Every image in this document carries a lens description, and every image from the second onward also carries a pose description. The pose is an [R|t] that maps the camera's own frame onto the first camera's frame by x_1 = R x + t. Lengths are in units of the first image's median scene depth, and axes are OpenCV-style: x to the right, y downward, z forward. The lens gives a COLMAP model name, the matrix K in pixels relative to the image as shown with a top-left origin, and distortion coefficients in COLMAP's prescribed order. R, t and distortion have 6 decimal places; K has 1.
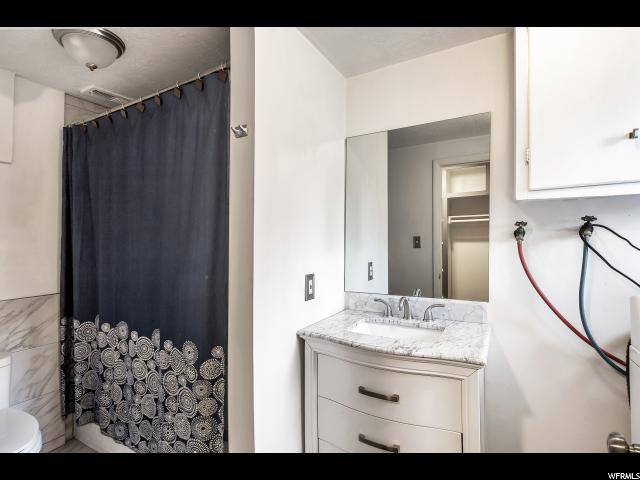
lens RADIAL K [[316.0, 0, 320.0], [0, 316.0, 240.0], [0, 0, 1]] dist [-0.022329, 0.000178]
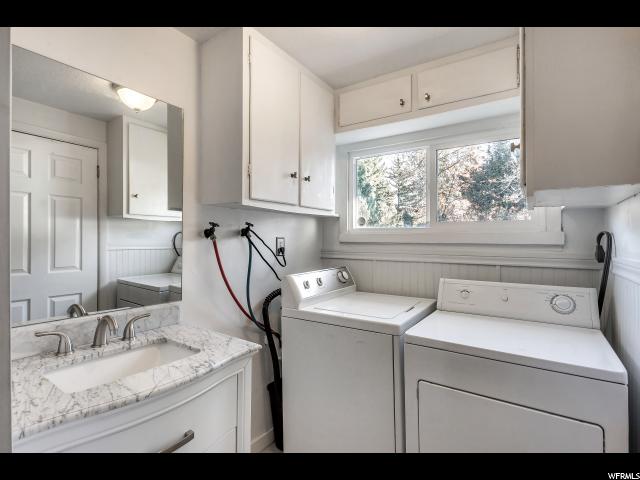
lens RADIAL K [[316.0, 0, 320.0], [0, 316.0, 240.0], [0, 0, 1]] dist [-0.022329, 0.000178]
pose [[0.083616, 0.010860, 0.996439, -0.500163], [-0.020693, 0.999744, -0.009159, 0.007694], [-0.996283, -0.019853, 0.083819, 0.576069]]
